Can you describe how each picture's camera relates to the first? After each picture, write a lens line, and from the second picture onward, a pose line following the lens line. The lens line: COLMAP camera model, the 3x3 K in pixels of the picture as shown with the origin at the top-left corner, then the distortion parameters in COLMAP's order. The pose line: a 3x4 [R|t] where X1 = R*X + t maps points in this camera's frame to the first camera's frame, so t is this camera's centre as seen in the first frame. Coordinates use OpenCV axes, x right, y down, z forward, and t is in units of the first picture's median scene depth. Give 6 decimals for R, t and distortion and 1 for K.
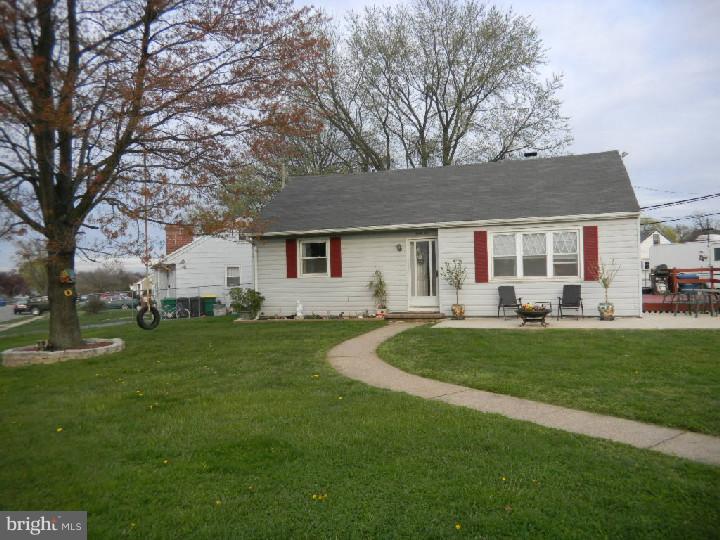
lens RADIAL K [[424.8, 0, 360.0], [0, 424.8, 270.0], [0, 0, 1]] dist [-0.008469, -0.001636]
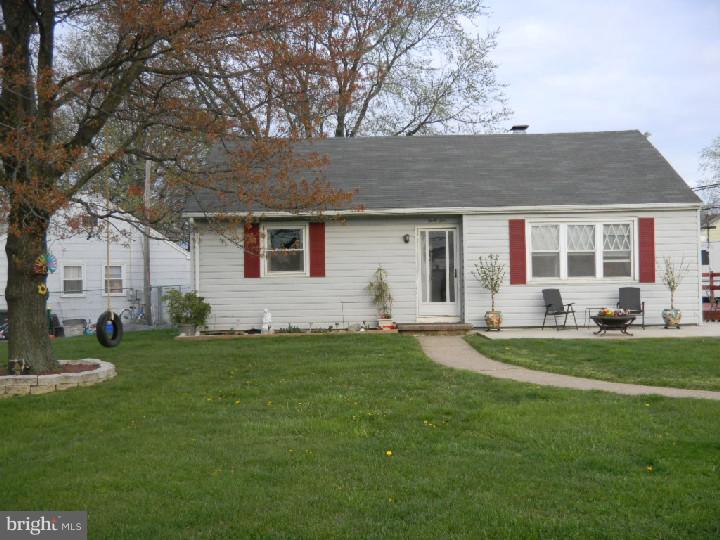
lens RADIAL K [[577.7, 0, 360.0], [0, 577.7, 270.0], [0, 0, 1]] dist [-0.004040, -0.005287]
pose [[0.977861, 0.012955, 0.208853, -0.219984], [-0.011444, 0.999899, -0.008443, 0.014357], [-0.208941, 0.005866, 0.977911, 0.002564]]
